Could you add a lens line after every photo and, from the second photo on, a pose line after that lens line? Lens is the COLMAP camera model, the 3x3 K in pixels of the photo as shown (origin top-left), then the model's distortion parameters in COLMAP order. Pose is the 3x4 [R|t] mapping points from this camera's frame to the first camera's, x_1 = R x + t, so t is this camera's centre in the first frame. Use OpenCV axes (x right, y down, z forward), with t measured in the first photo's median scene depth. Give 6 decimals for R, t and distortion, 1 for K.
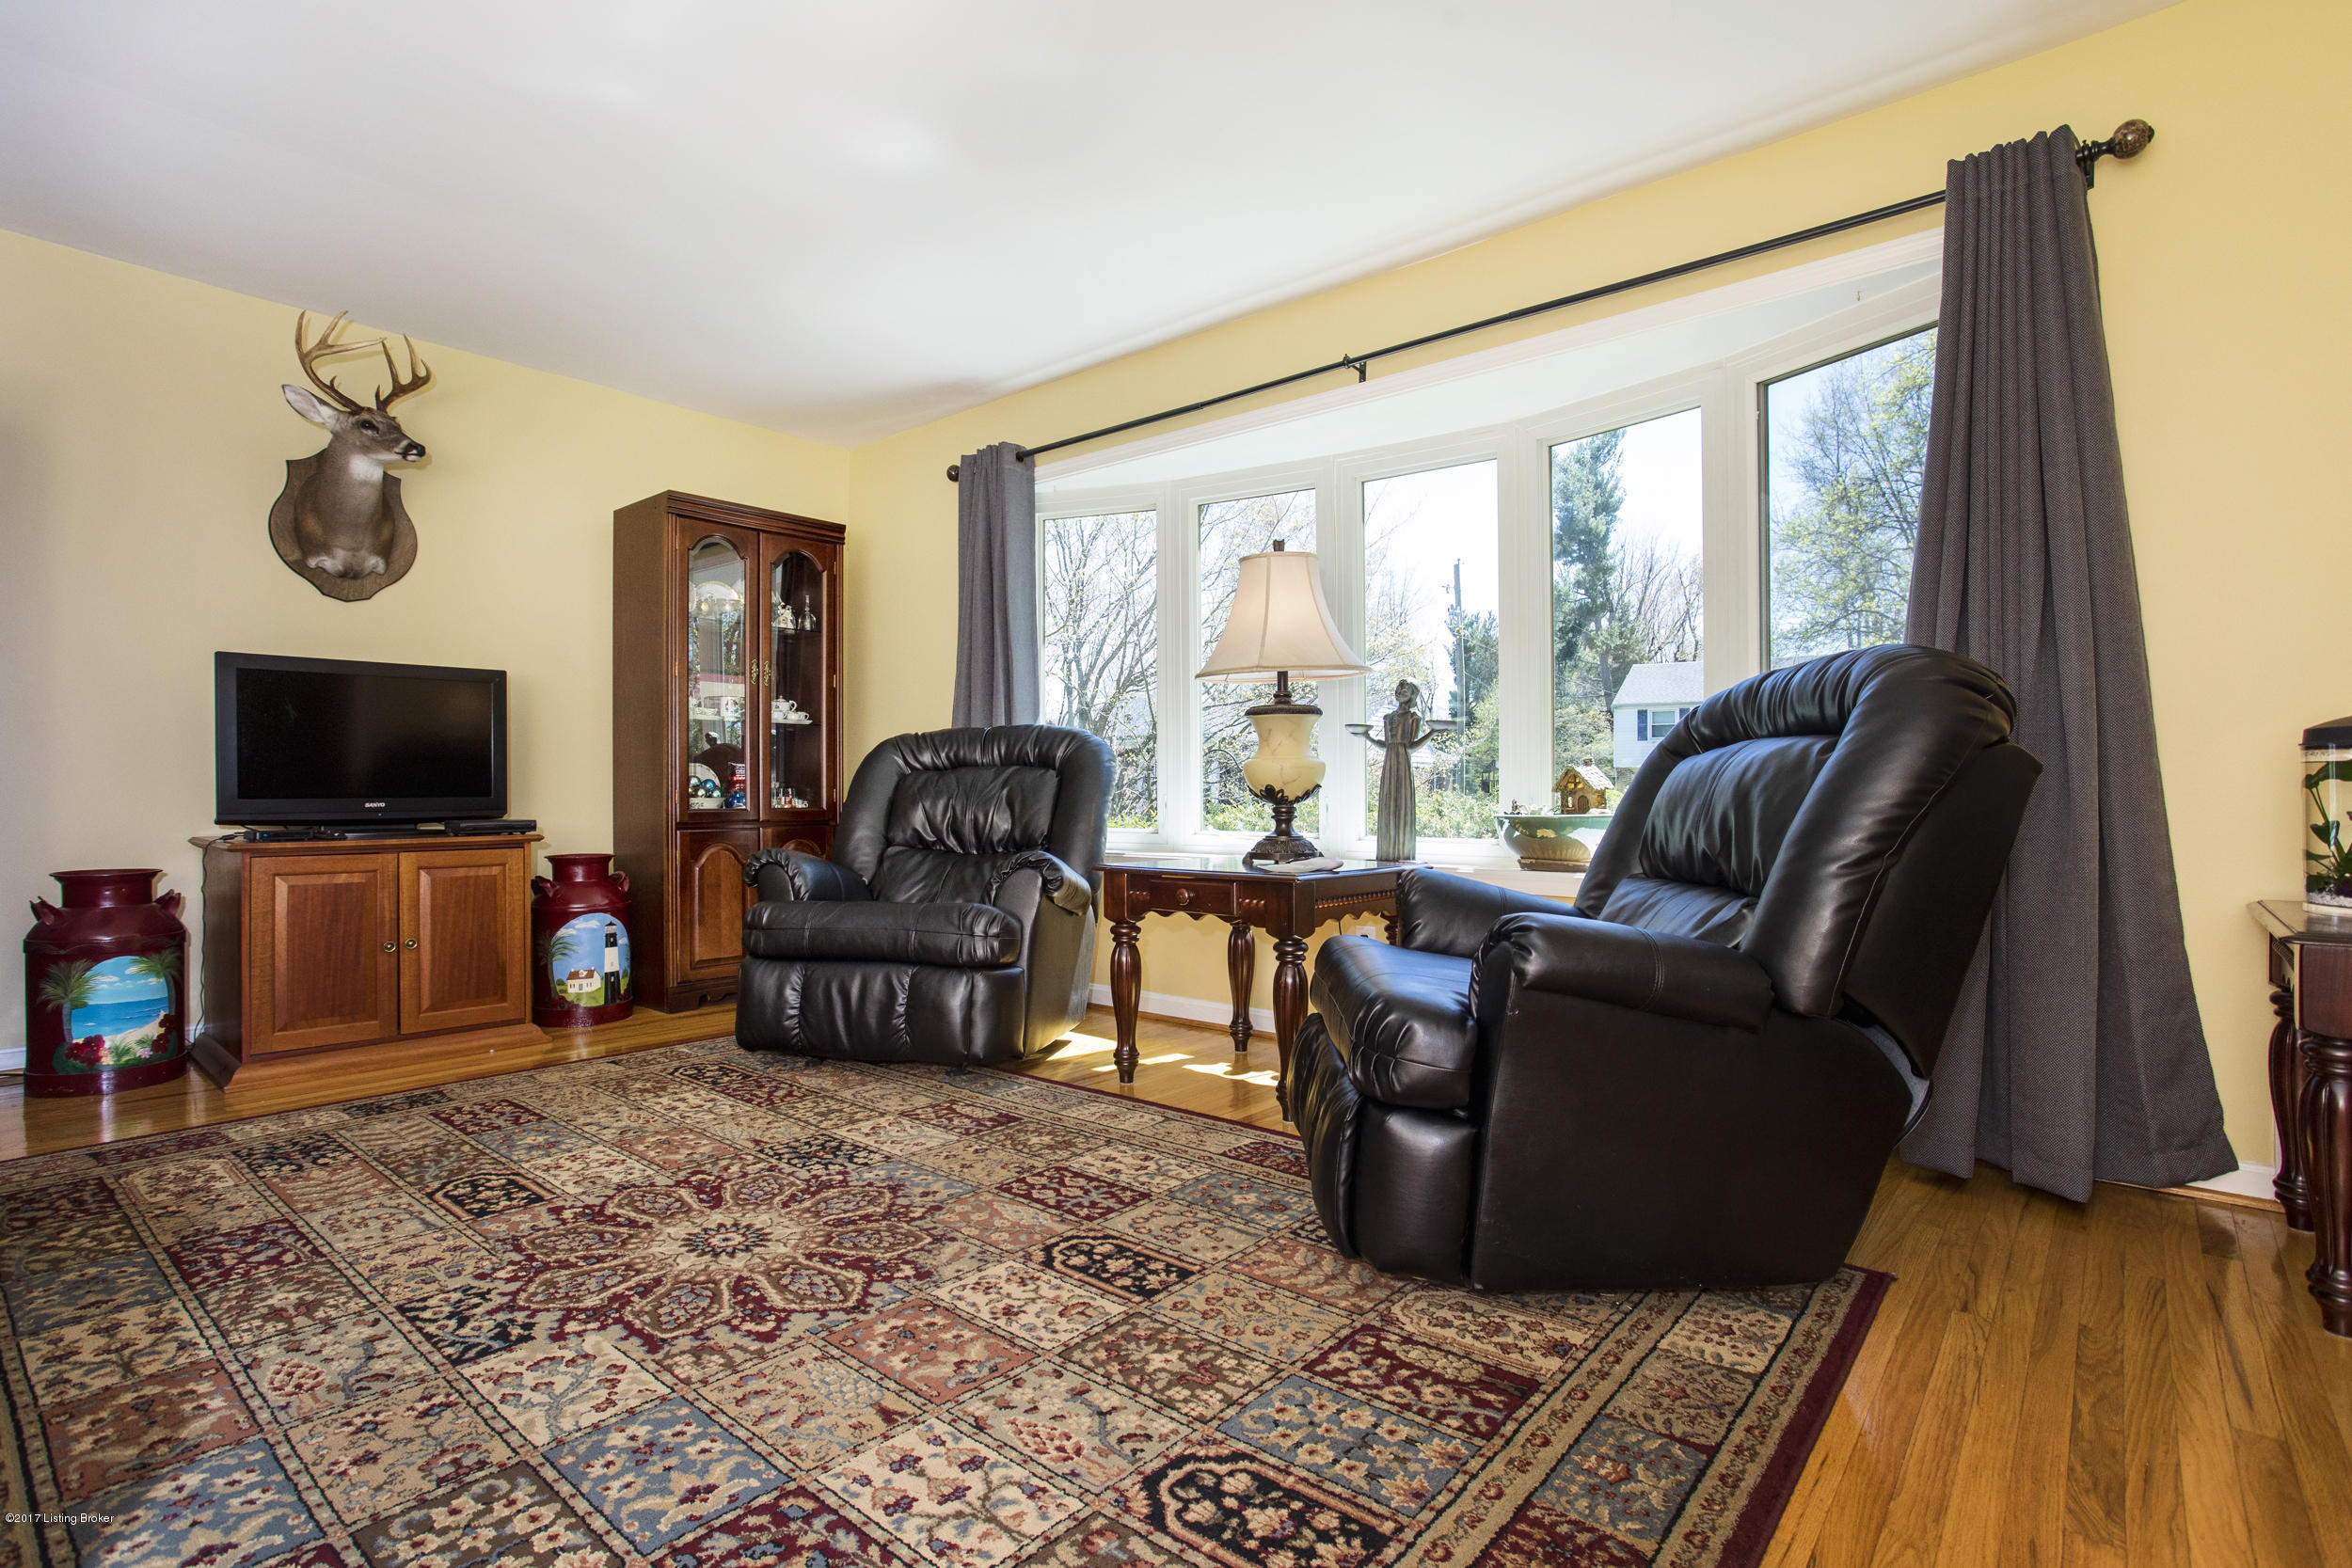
lens RADIAL K [[1125.5, 0, 1176.0], [0, 1125.5, 784.0], [0, 0, 1]] dist [-0.064338, 0.031448]
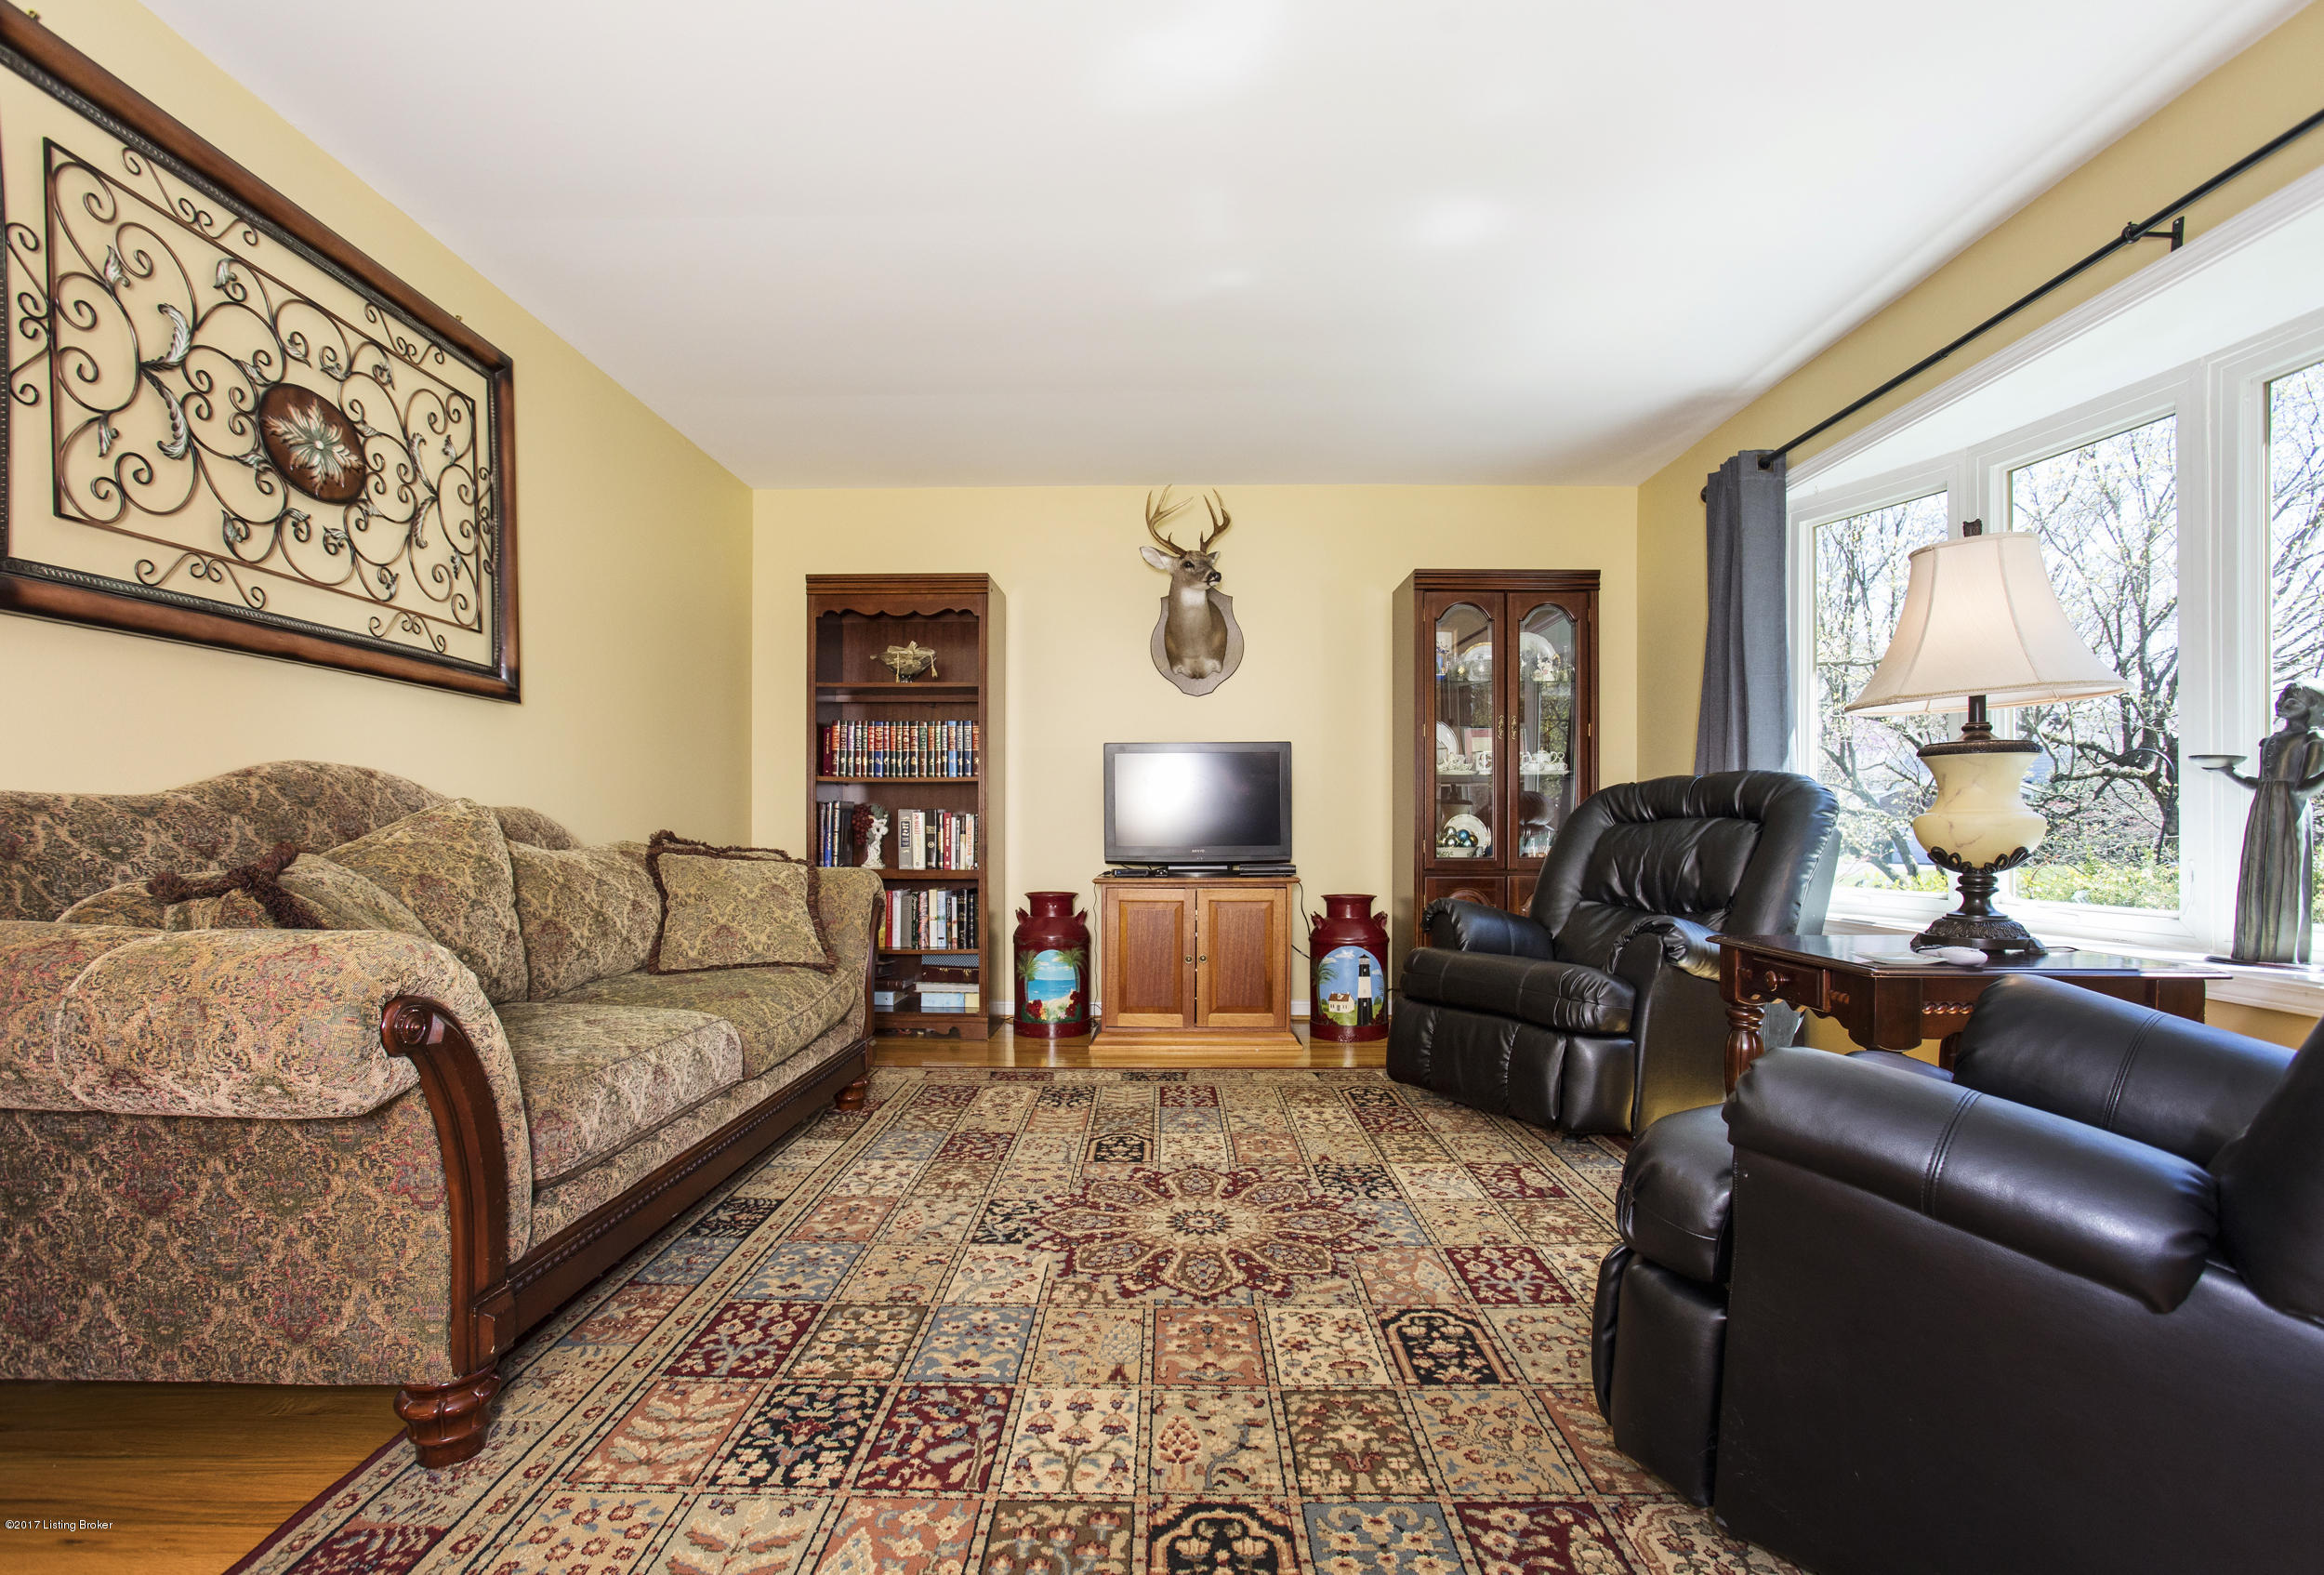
lens RADIAL K [[1130.0, 0, 1162.1], [0, 1130.0, 827.8], [0, 0, 1]] dist [-0.082643, 0.049564]
pose [[0.636236, 0.002102, -0.771491, 0.463778], [0.002955, 0.999982, 0.005161, -0.025455], [0.771488, -0.005564, 0.636219, 0.166672]]
